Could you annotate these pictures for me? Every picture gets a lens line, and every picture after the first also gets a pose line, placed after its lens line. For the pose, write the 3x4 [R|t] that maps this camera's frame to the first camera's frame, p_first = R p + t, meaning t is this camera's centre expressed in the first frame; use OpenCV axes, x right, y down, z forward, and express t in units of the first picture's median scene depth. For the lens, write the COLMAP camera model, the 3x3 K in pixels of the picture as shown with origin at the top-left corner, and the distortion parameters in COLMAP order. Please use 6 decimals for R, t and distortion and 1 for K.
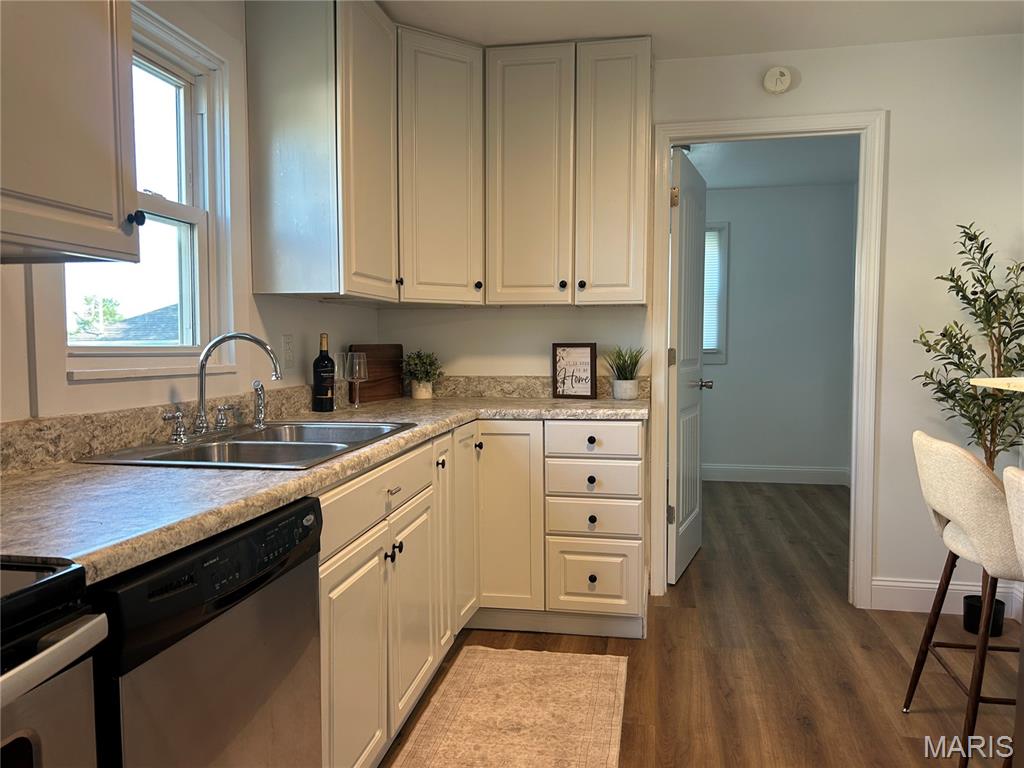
lens RADIAL K [[758.0, 0, 512.0], [0, 758.0, 384.0], [0, 0, 1]] dist [0.079716, -0.001705]
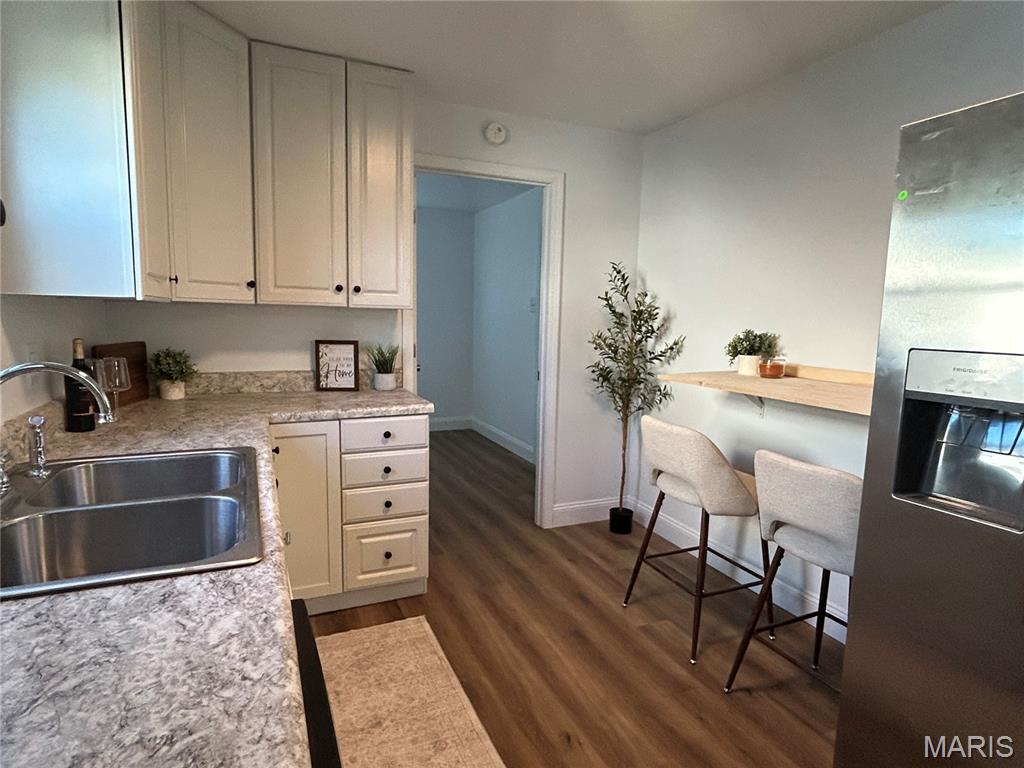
lens RADIAL K [[576.0, 0, 512.0], [0, 576.0, 384.0], [0, 0, 1]] dist [0.016358, -0.001009]
pose [[0.836103, -0.045985, 0.546642, -0.181821], [0.009321, 0.997527, 0.069658, -0.052030], [-0.548493, -0.053147, 0.834464, 0.184163]]
